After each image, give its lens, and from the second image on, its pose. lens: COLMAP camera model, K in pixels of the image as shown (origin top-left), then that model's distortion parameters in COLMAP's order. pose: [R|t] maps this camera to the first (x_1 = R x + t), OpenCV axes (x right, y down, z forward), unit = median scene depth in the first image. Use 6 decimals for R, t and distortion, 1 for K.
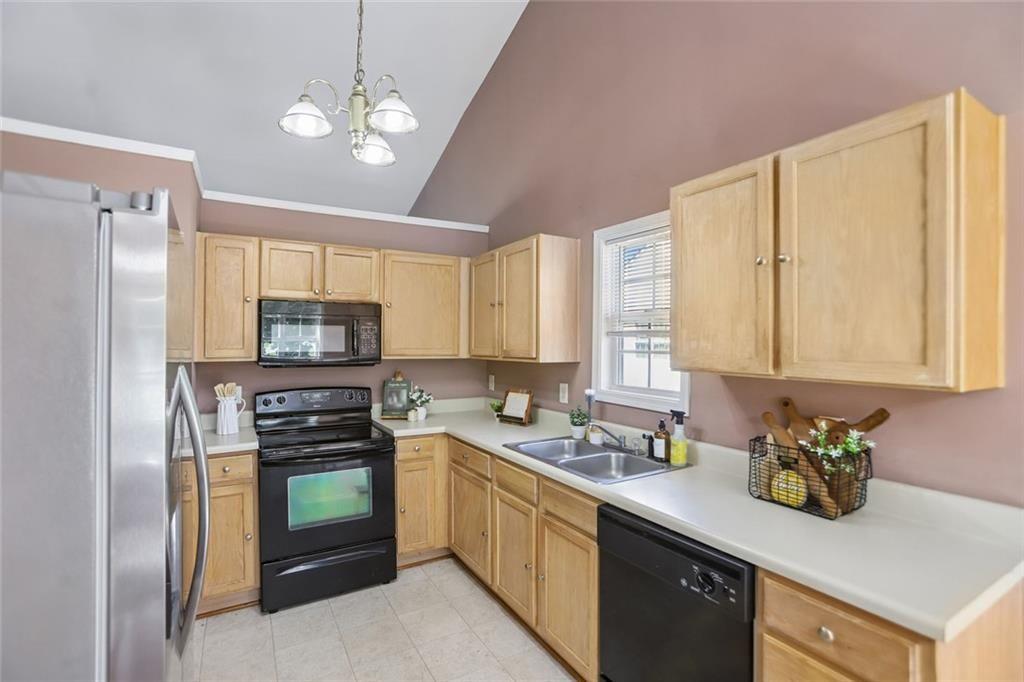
lens RADIAL K [[469.1, 0, 509.4], [0, 469.1, 340.1], [0, 0, 1]] dist [-0.070703, 0.030053]
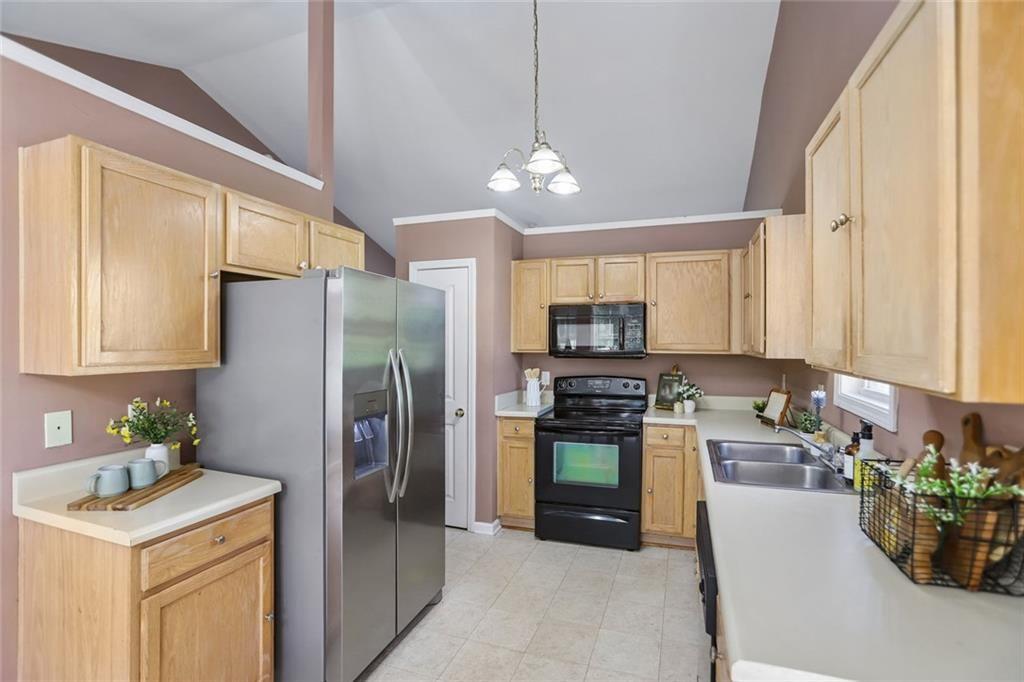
lens RADIAL K [[475.2, 0, 512.0], [0, 475.2, 341.0], [0, 0, 1]] dist [-0.097009, 0.041437]
pose [[0.639500, -0.002551, -0.768787, 0.432689], [0.005758, 0.999982, 0.001472, 0.010179], [0.768770, -0.005368, 0.639503, 0.048635]]
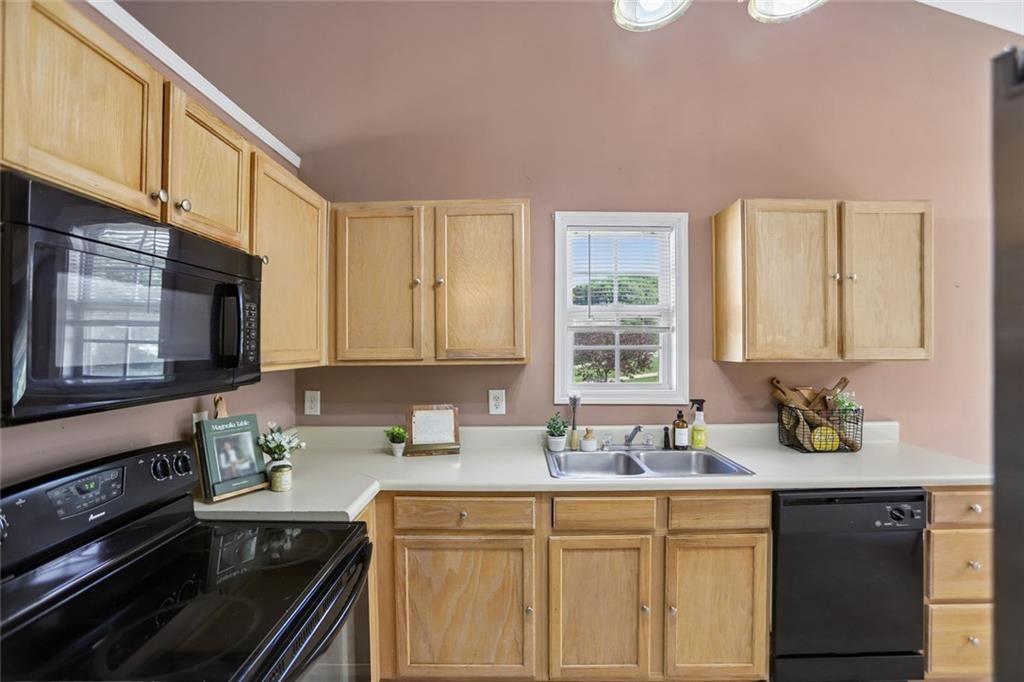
lens RADIAL K [[482.4, 0, 518.6], [0, 482.4, 338.4], [0, 0, 1]] dist [-0.036890, 0.012264]
pose [[0.508337, 0.005187, 0.861142, -0.633973], [0.003063, 0.999965, -0.007831, 0.012101], [-0.861153, 0.006618, 0.508303, 0.600831]]
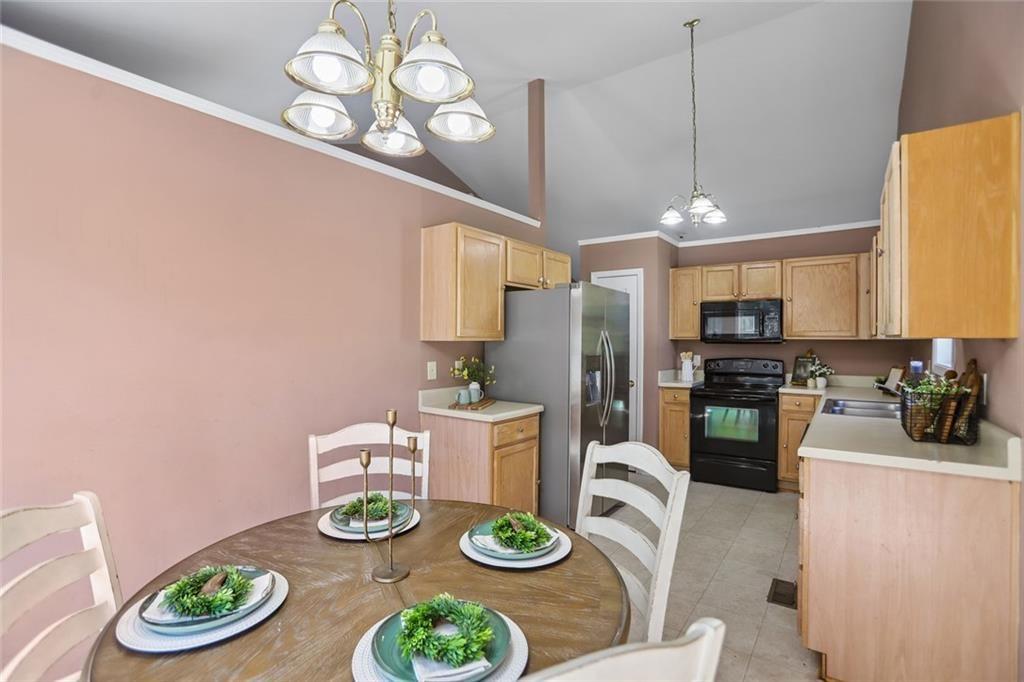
lens RADIAL K [[467.7, 0, 512.0], [0, 467.7, 341.0], [0, 0, 1]] dist [-0.060249, 0.014873]
pose [[0.394013, -0.001449, -0.919104, 0.752857], [0.003499, 0.999994, -0.000076, 0.050098], [0.919098, -0.003186, 0.394016, -0.315073]]
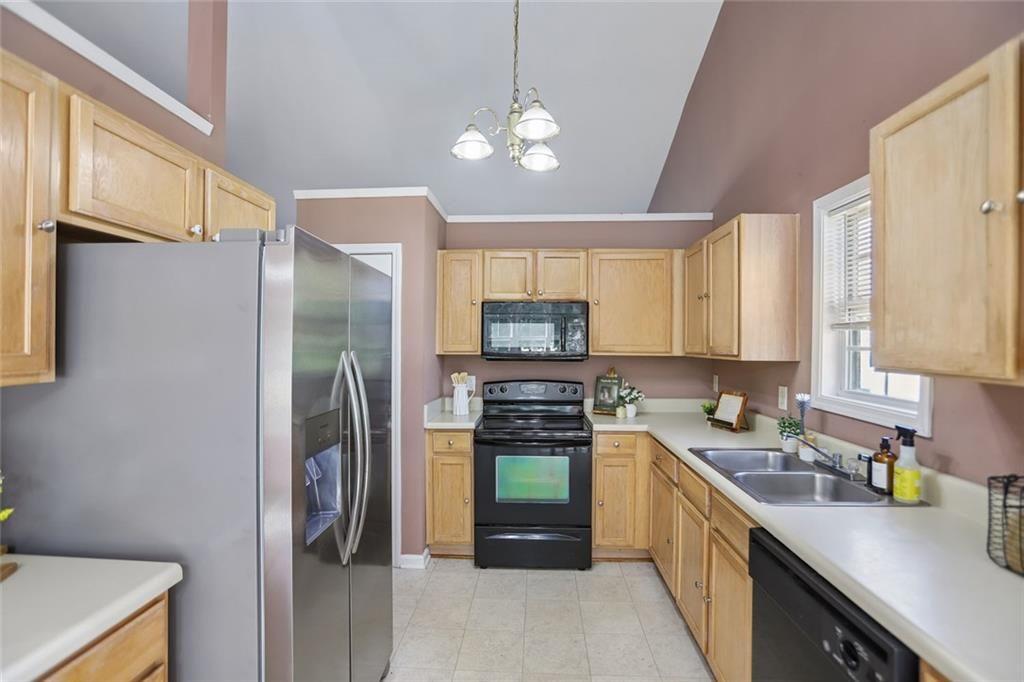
lens RADIAL K [[469.2, 0, 509.9], [0, 469.2, 341.5], [0, 0, 1]] dist [-0.090087, 0.039558]
pose [[0.830855, -0.000186, -0.556490, 0.179765], [0.000652, 1.000000, 0.000640, 0.011375], [0.556489, -0.000894, 0.830854, 0.045829]]
